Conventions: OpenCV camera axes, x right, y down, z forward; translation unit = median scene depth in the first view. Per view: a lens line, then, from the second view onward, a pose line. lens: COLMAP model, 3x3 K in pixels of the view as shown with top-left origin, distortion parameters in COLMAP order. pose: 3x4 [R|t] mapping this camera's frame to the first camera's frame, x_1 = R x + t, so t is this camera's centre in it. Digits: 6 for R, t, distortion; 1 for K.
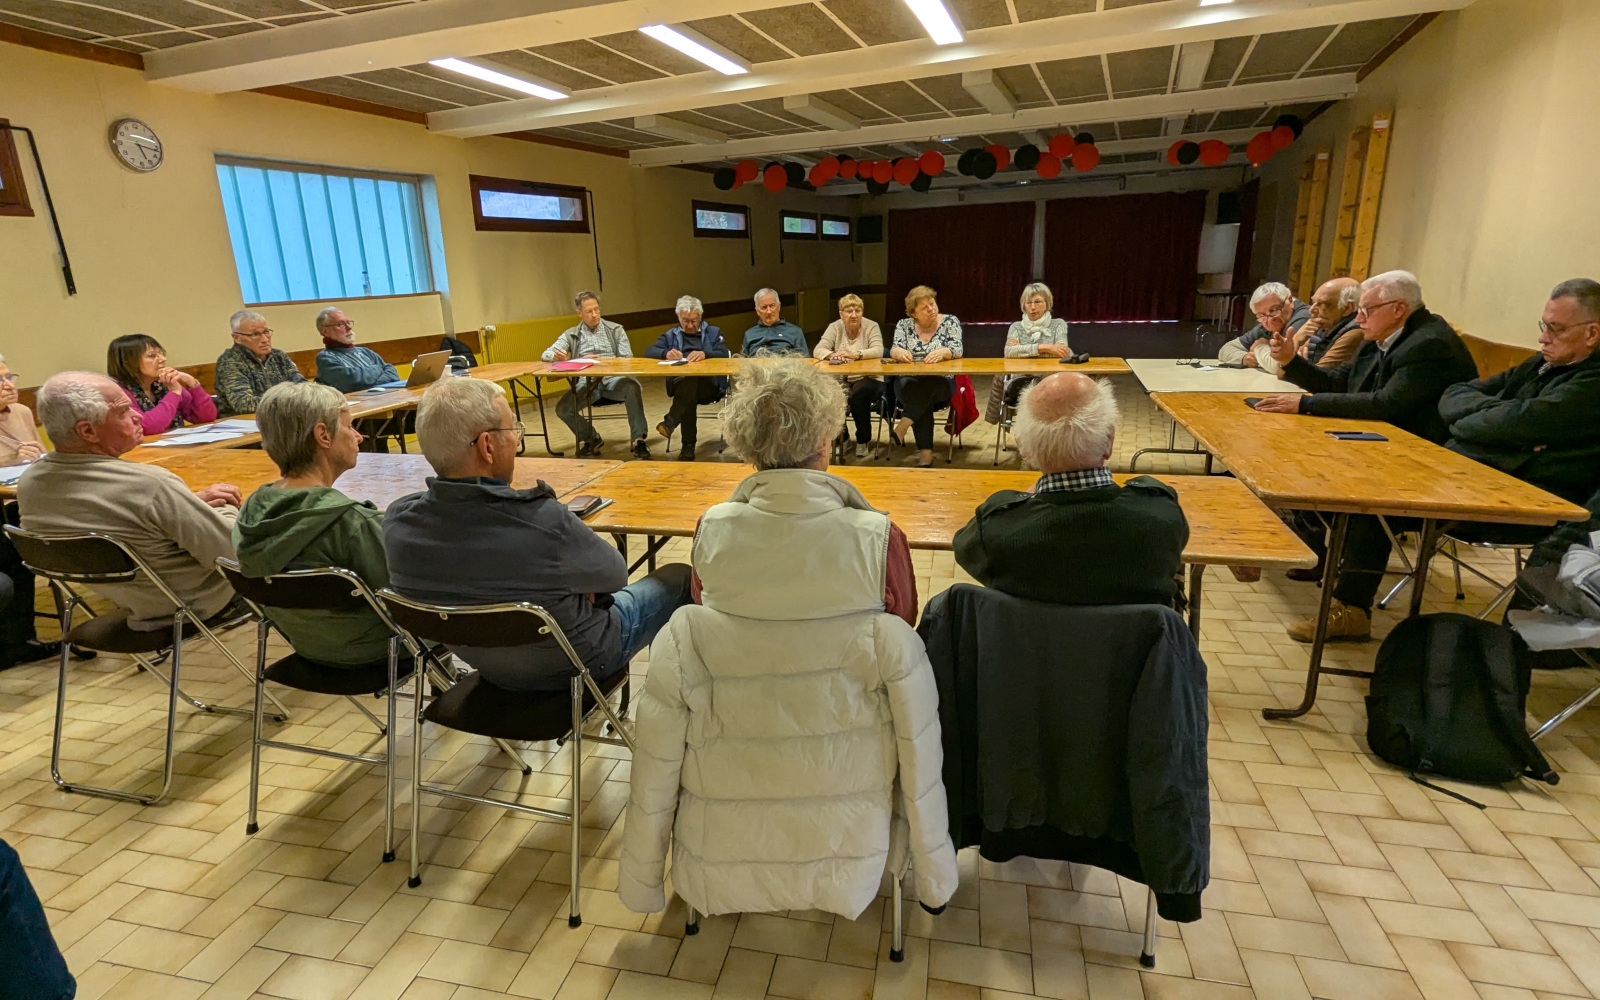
lens RADIAL K [[858.6, 0, 772.7], [0, 858.6, 508.9], [0, 0, 1]] dist [0.004361, 0.000339]
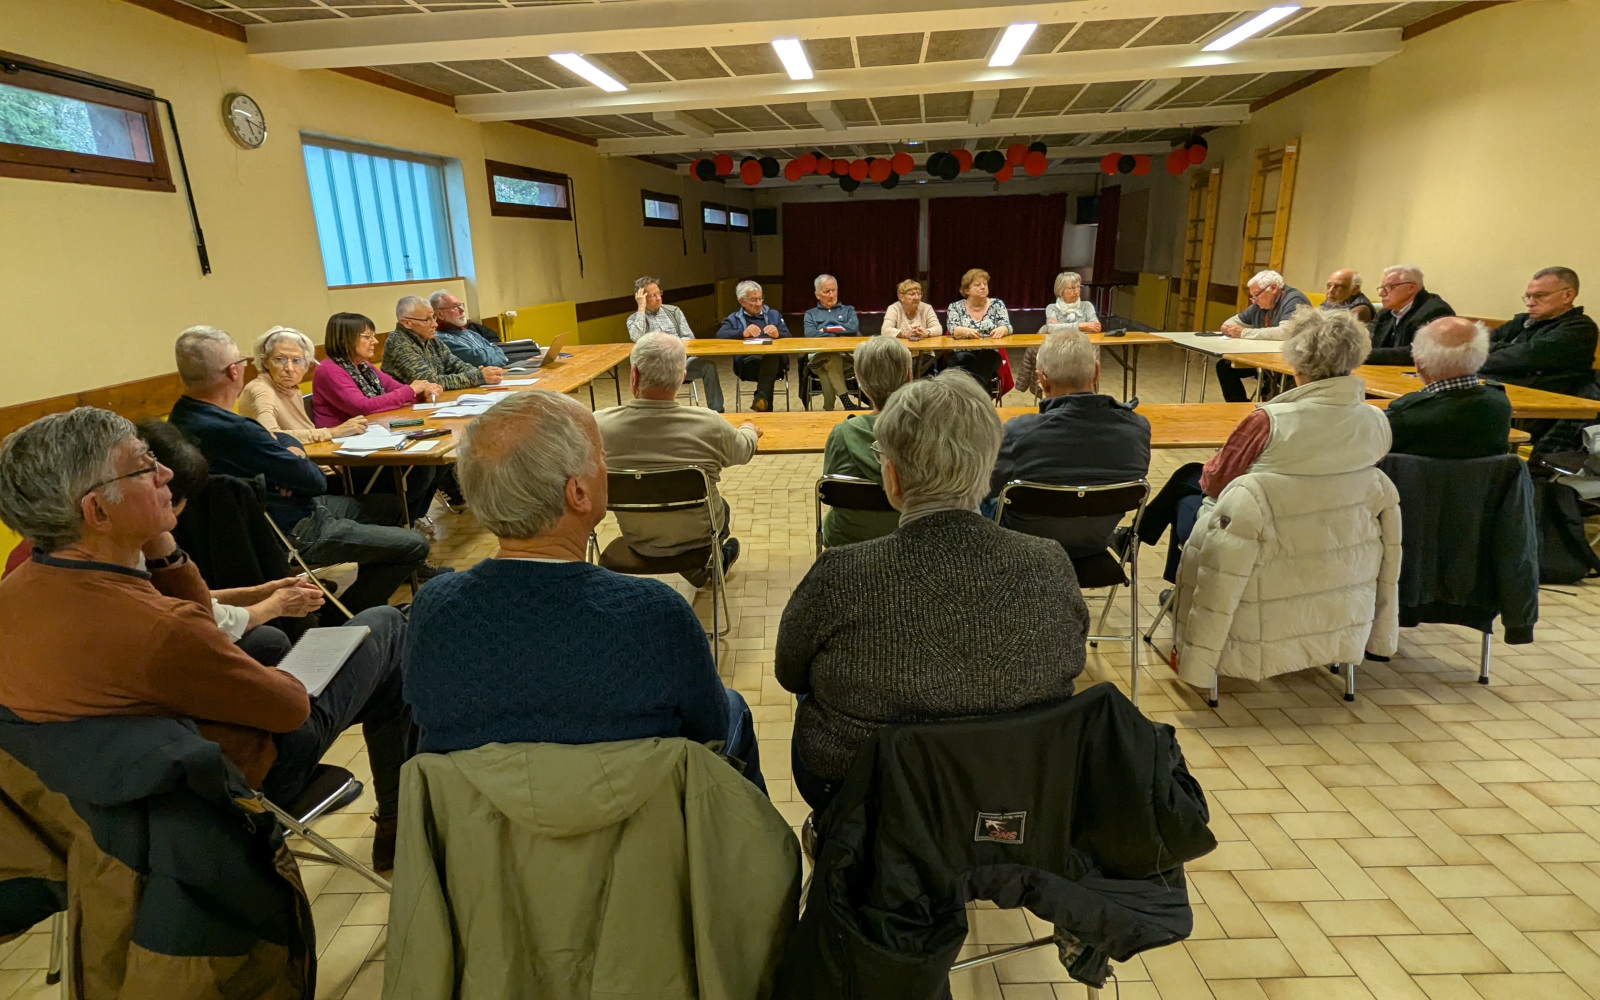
lens RADIAL K [[914.6, 0, 760.8], [0, 914.6, 502.6], [0, 0, 1]] dist [0.000101, 0.006557]
pose [[0.967610, -0.055050, 0.246374, -0.576233], [0.058760, 0.998242, -0.007725, 0.054540], [-0.245515, 0.021952, 0.969144, -0.149589]]
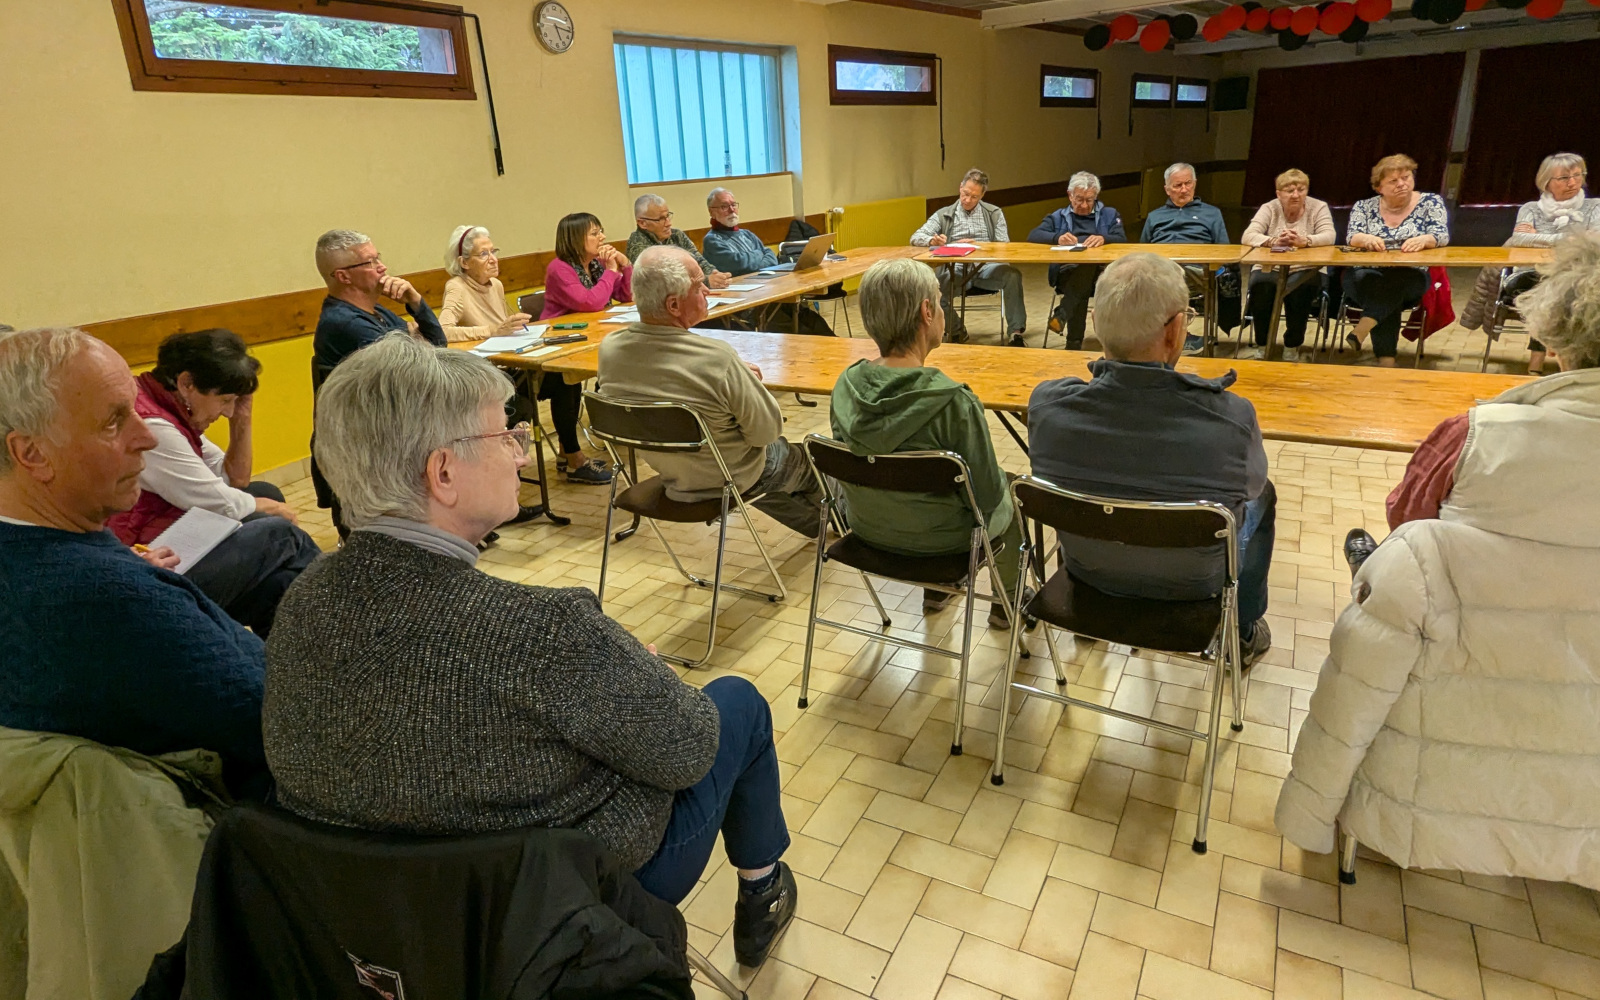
lens RADIAL K [[933.3, 0, 780.1], [0, 933.3, 463.8], [0, 0, 1]] dist [-0.001032, 0.003297]
pose [[0.967763, 0.067325, -0.242696, -0.221405], [-0.054129, 0.996691, 0.060645, 0.014701], [0.245975, -0.045553, 0.968205, -0.034157]]
